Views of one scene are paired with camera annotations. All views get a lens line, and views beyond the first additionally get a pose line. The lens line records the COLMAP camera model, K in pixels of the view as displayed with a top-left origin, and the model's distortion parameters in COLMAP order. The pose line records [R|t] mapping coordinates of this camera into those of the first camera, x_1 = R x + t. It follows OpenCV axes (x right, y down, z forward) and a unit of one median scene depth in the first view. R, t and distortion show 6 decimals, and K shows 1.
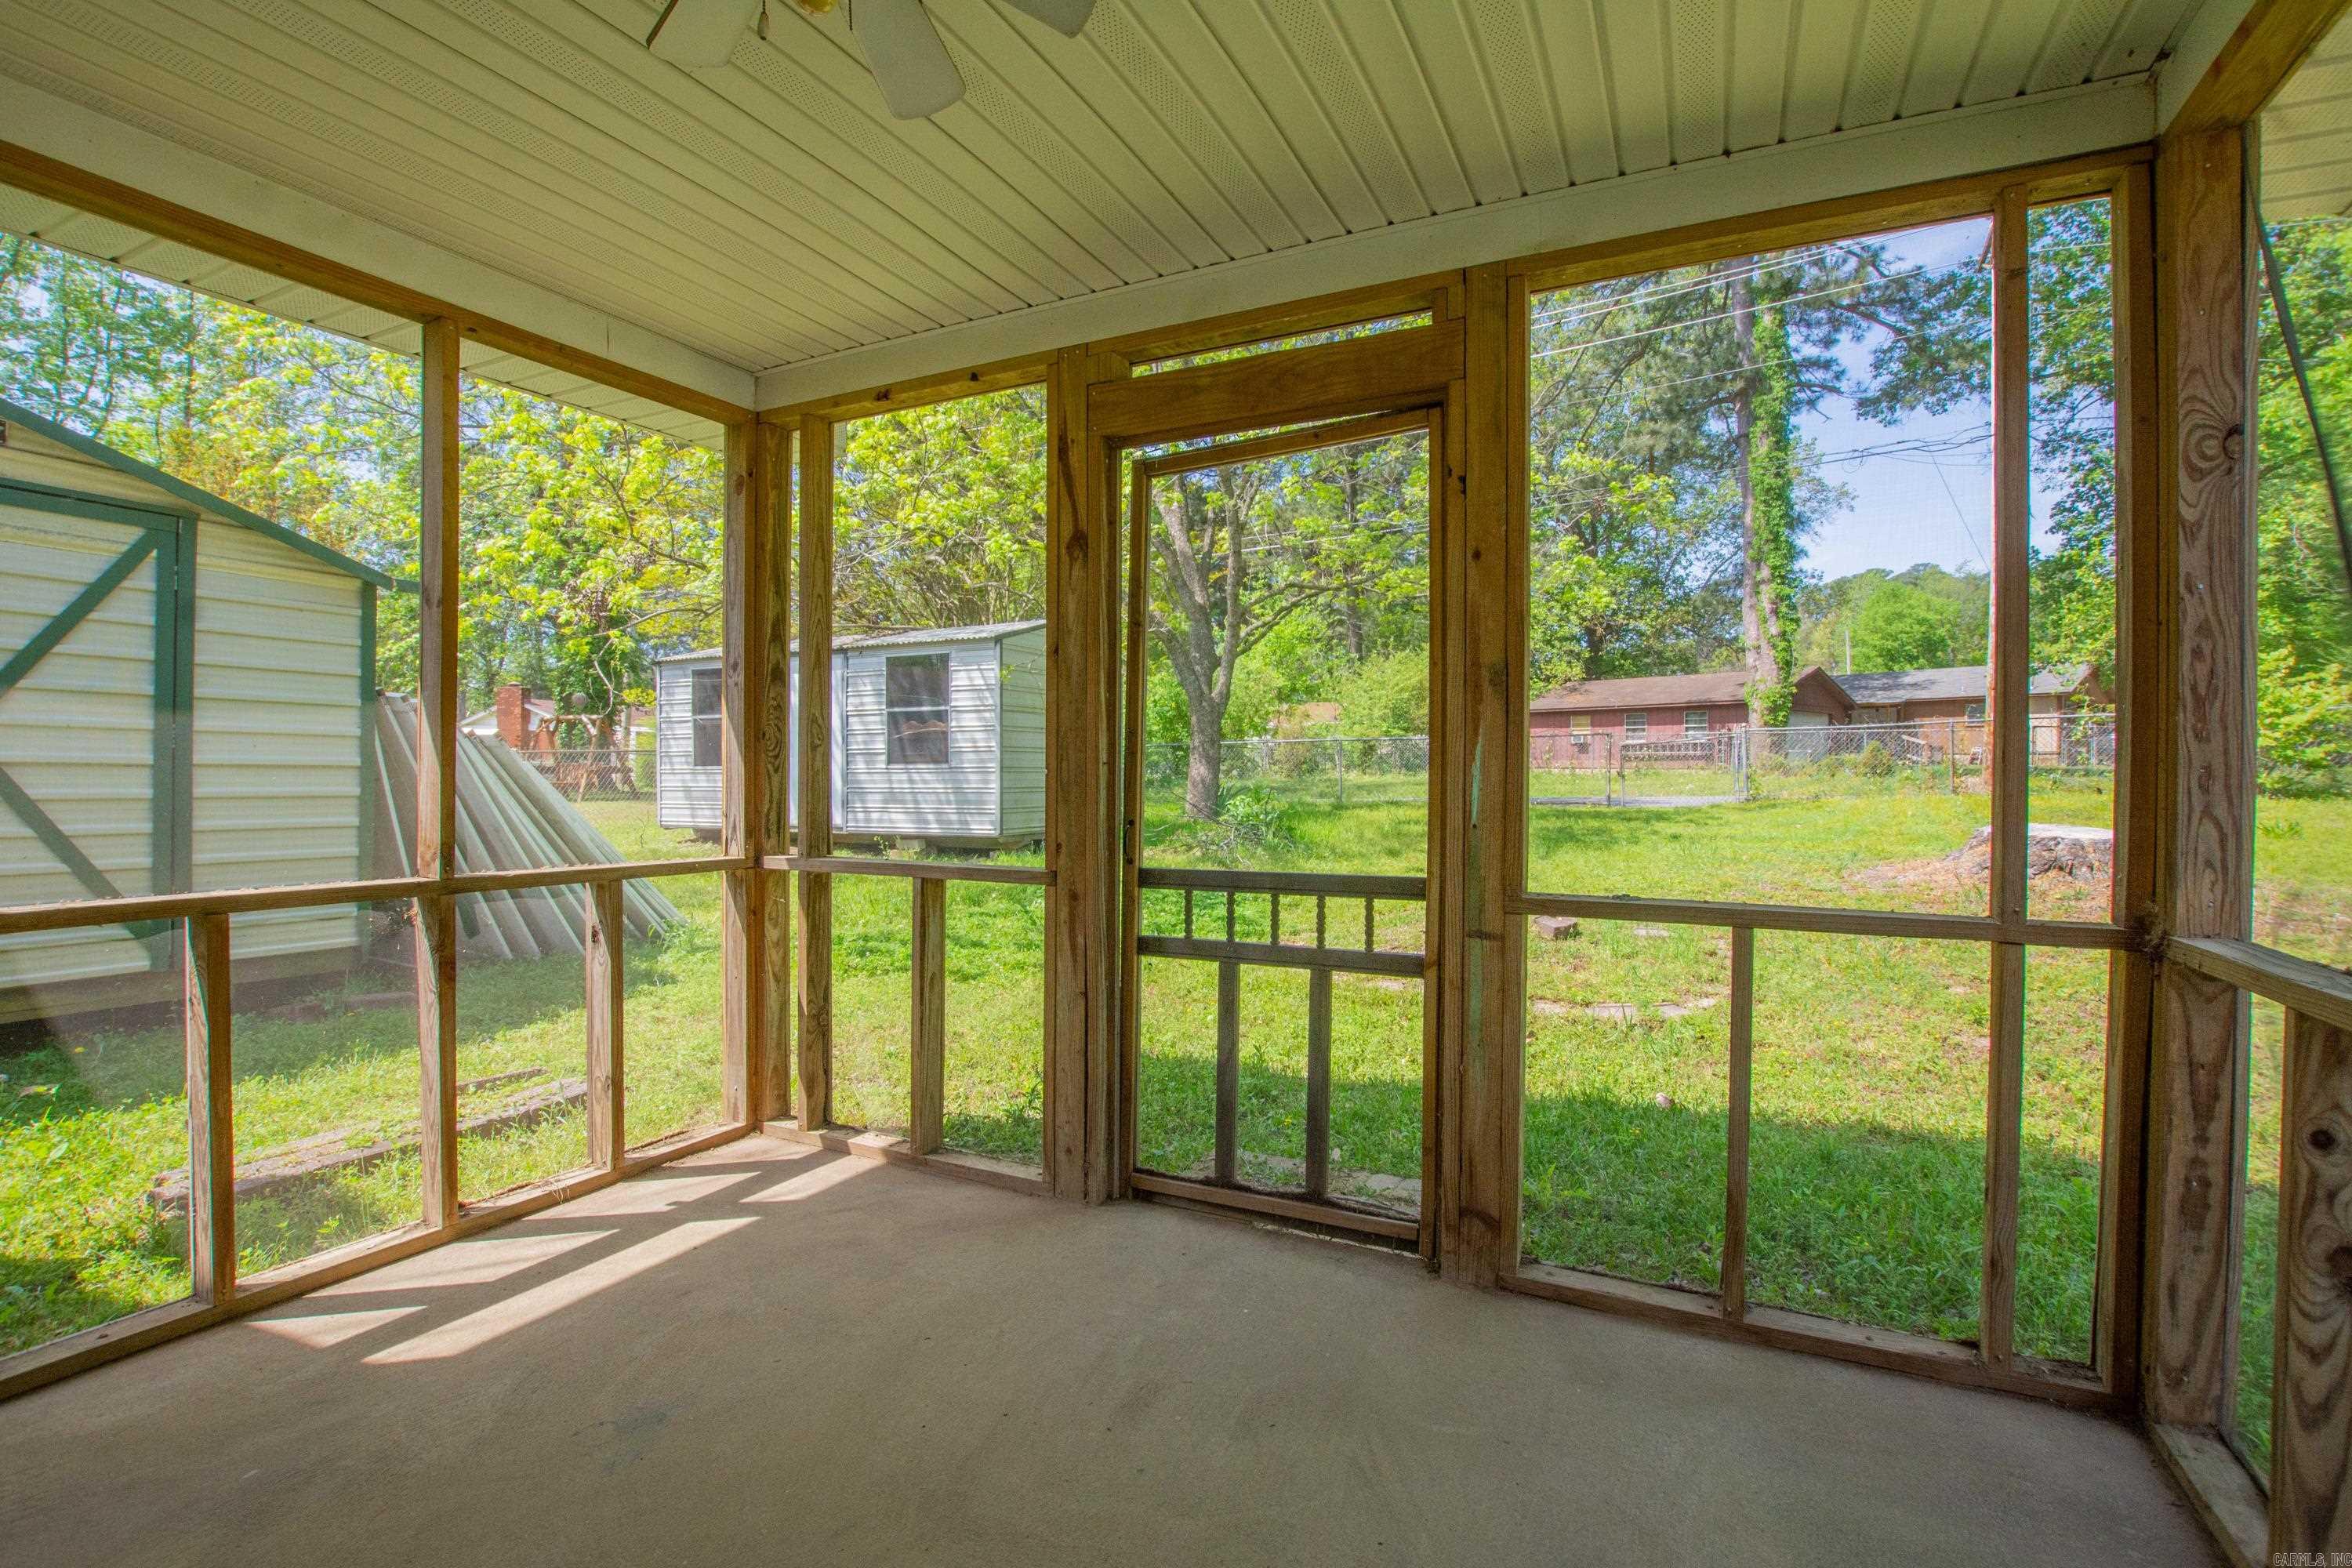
lens RADIAL K [[1071.0, 0, 1222.6], [0, 1071.0, 777.5], [0, 0, 1]] dist [-0.025113, 0.000200]
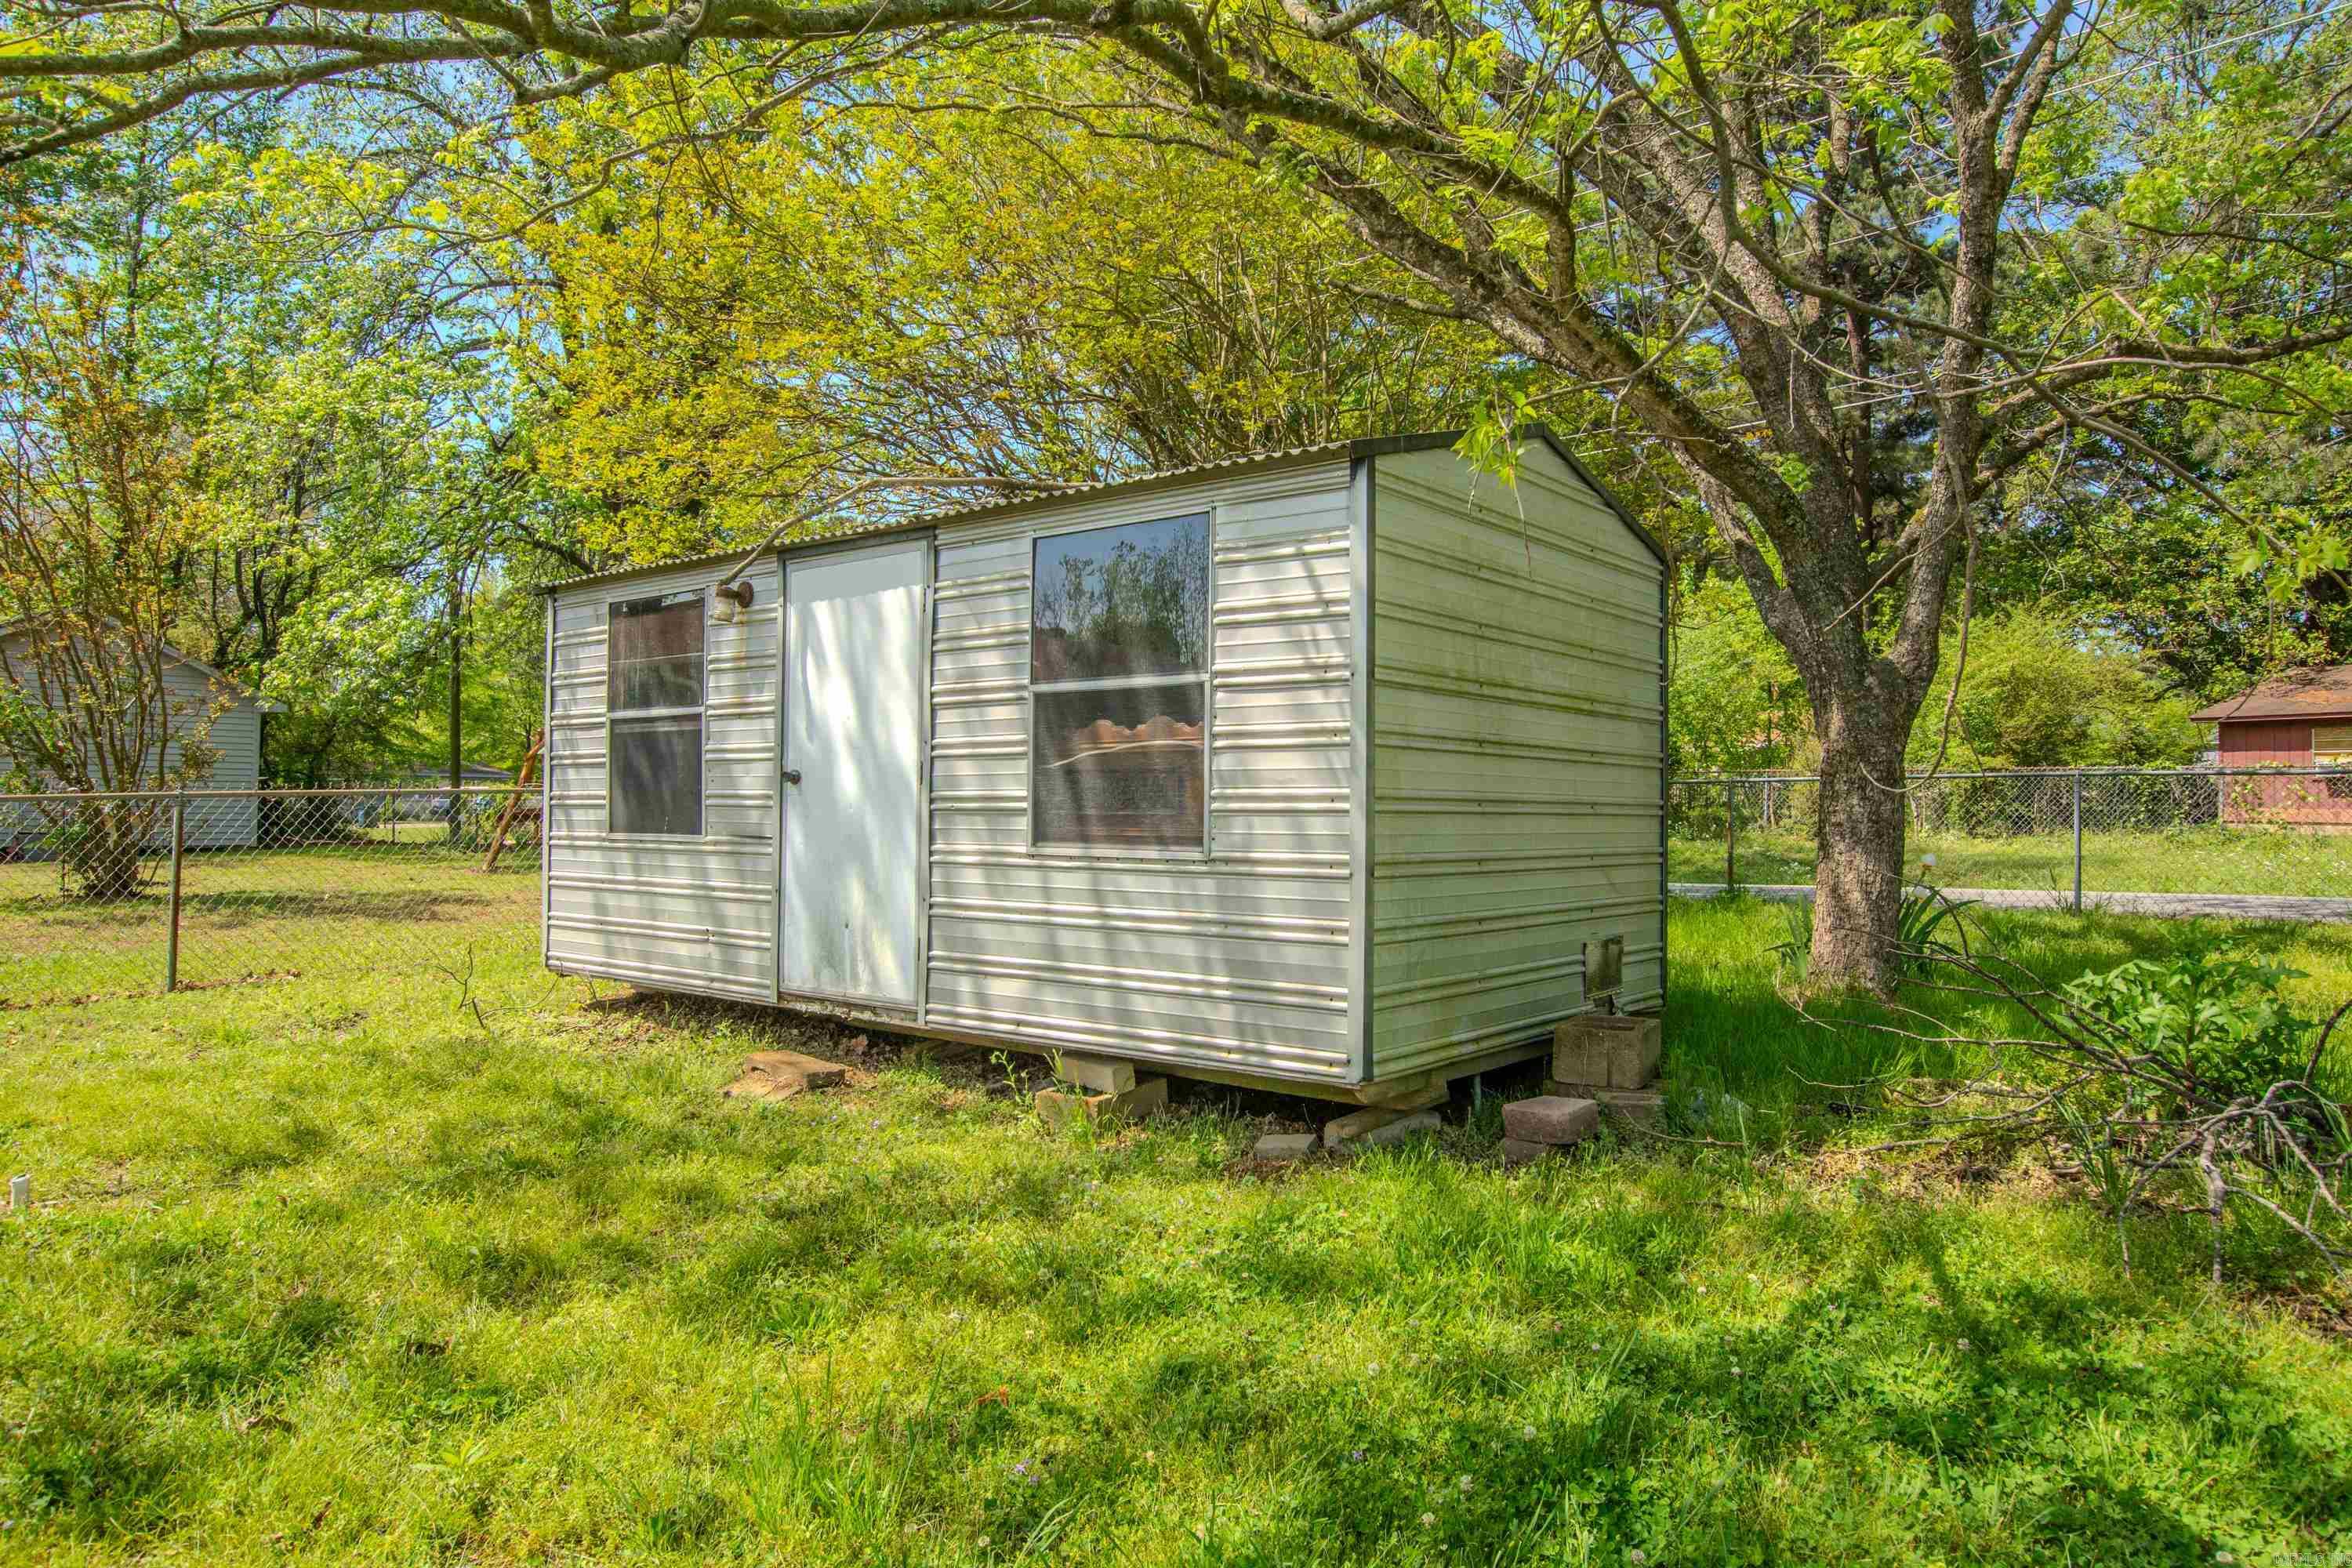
lens RADIAL K [[1406.3, 0, 1176.0], [0, 1406.3, 784.0], [0, 0, 1]] dist [-0.004722, -0.002393]
pose [[0.962695, 0.007246, -0.270494, -0.145468], [-0.013617, 0.999672, -0.021683, -0.022473], [0.270248, 0.024557, 0.962478, 0.571970]]
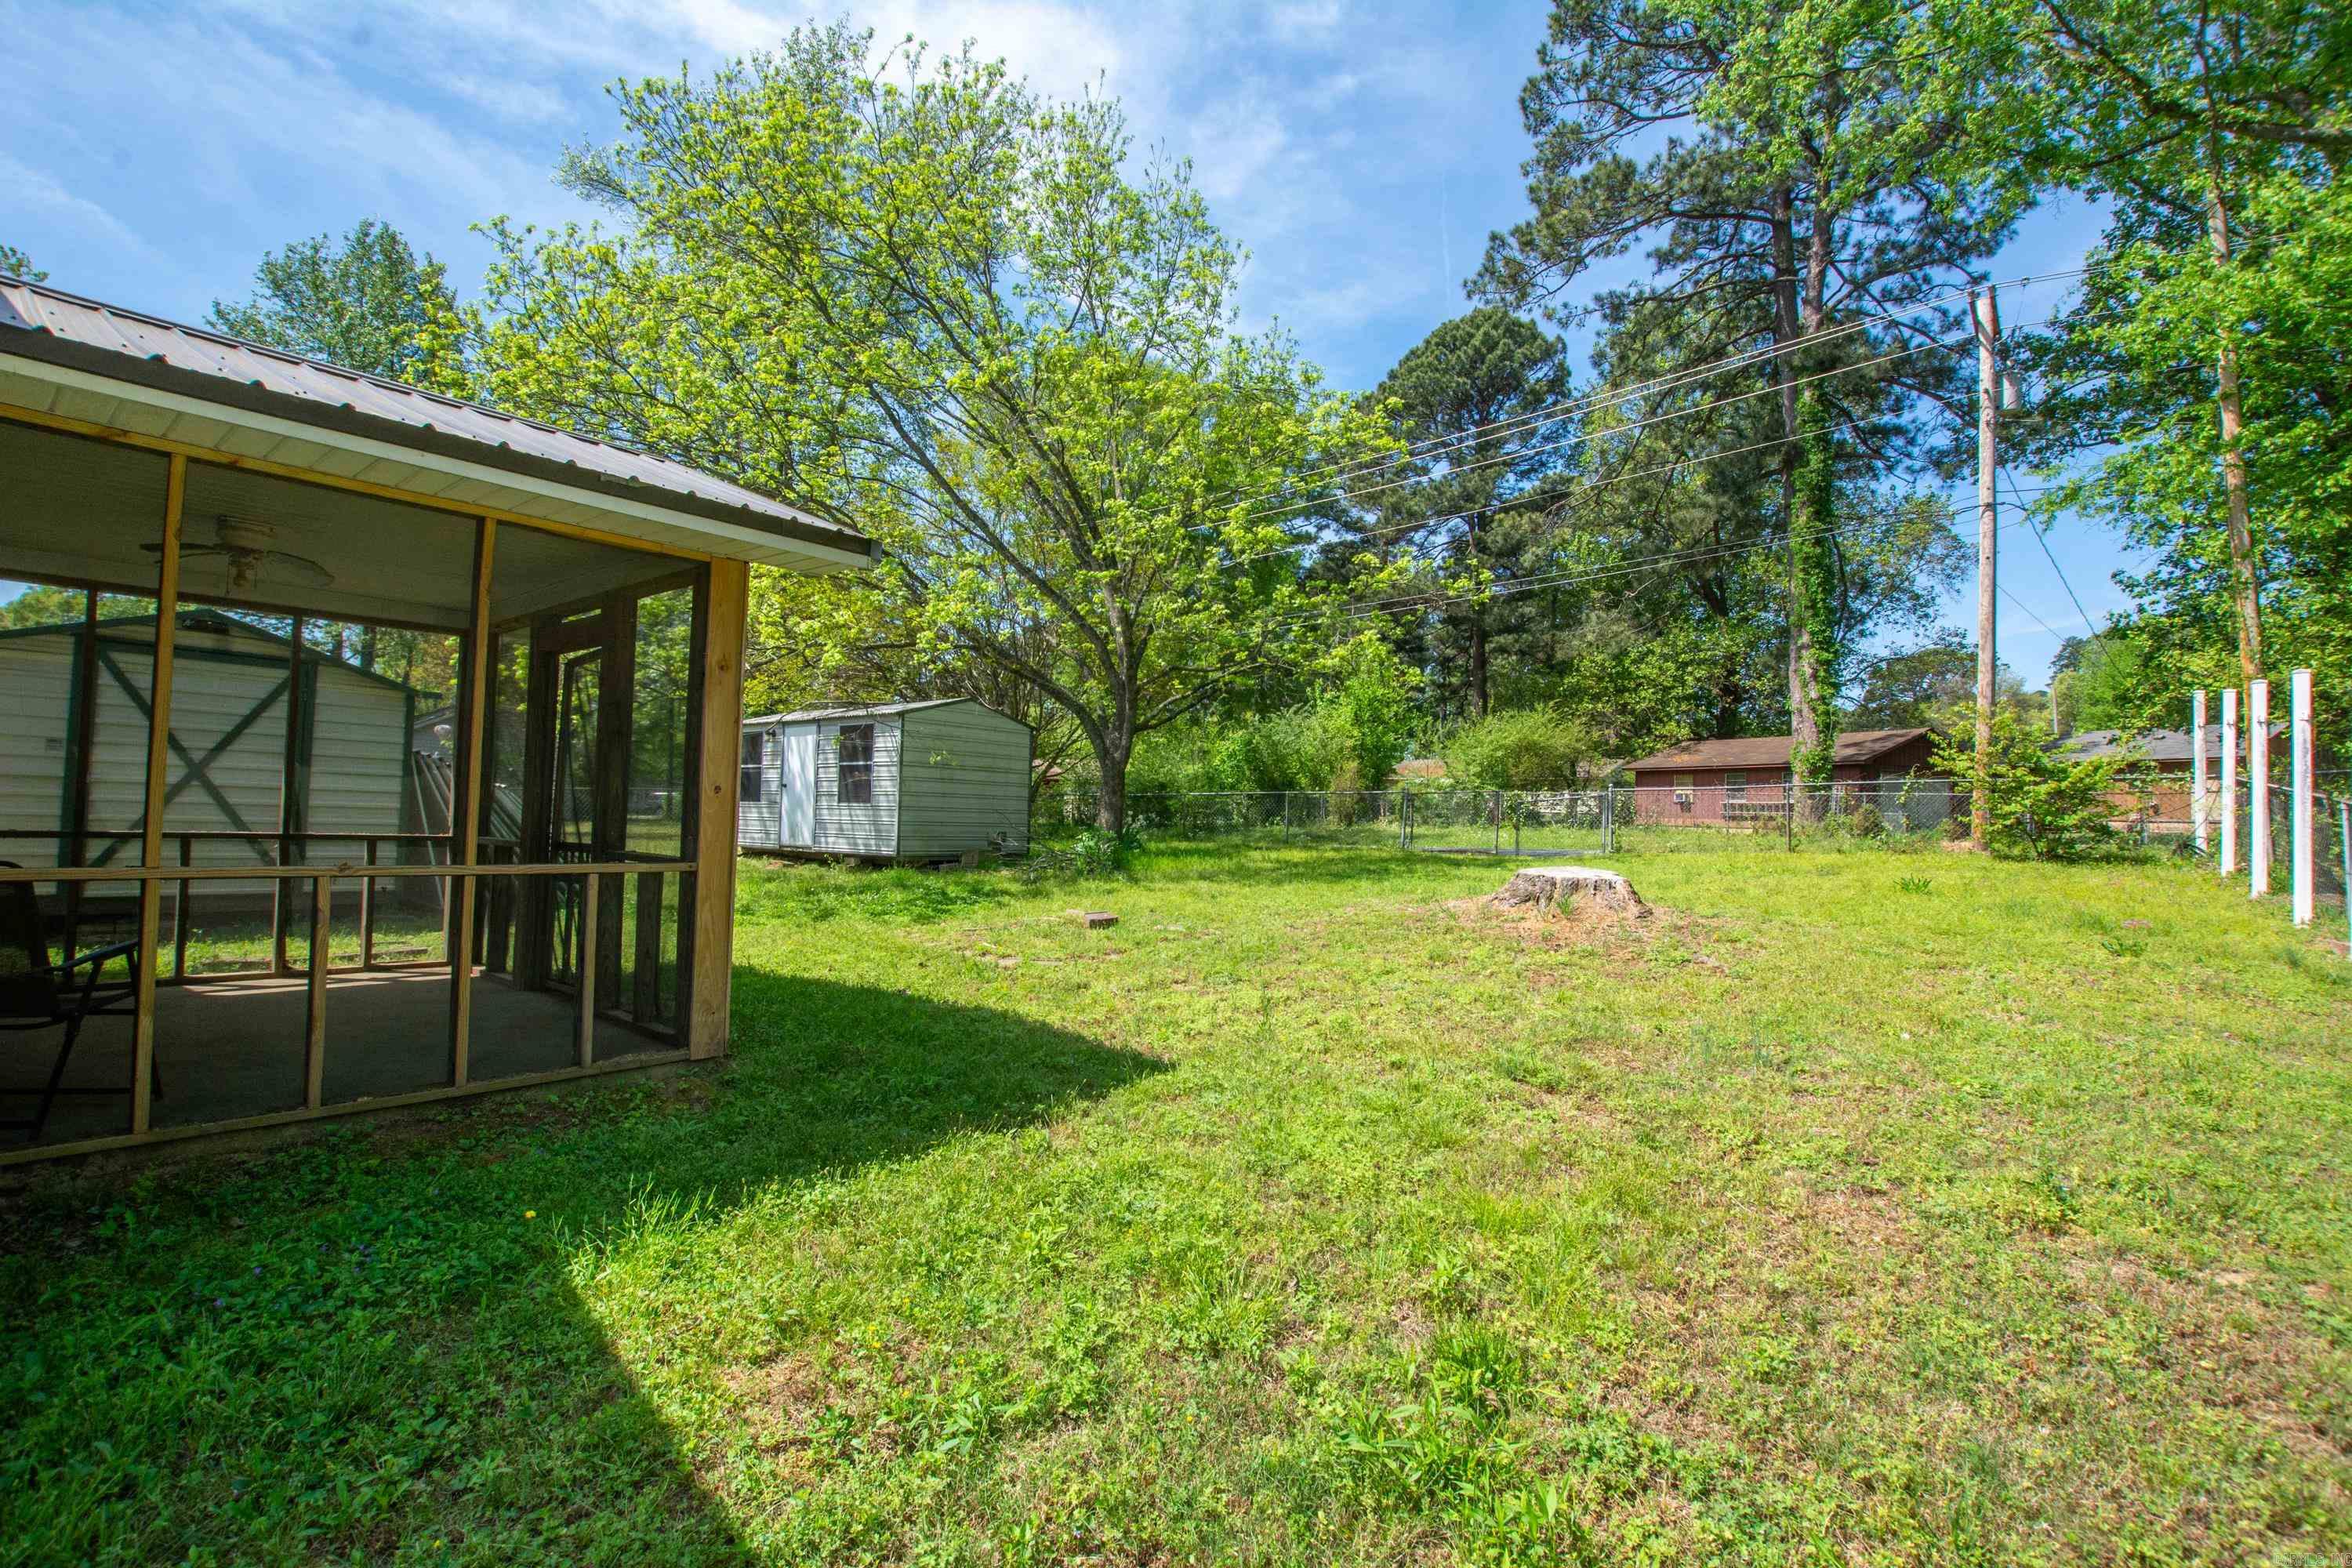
lens RADIAL K [[1048.2, 0, 1212.2], [0, 1048.2, 790.1], [0, 0, 1]] dist [-0.063220, 0.000100]
pose [[0.971631, 0.019233, -0.235718, 0.483956], [-0.027672, 0.999087, -0.032546, 0.002105], [0.234877, 0.038146, 0.971276, -0.208109]]
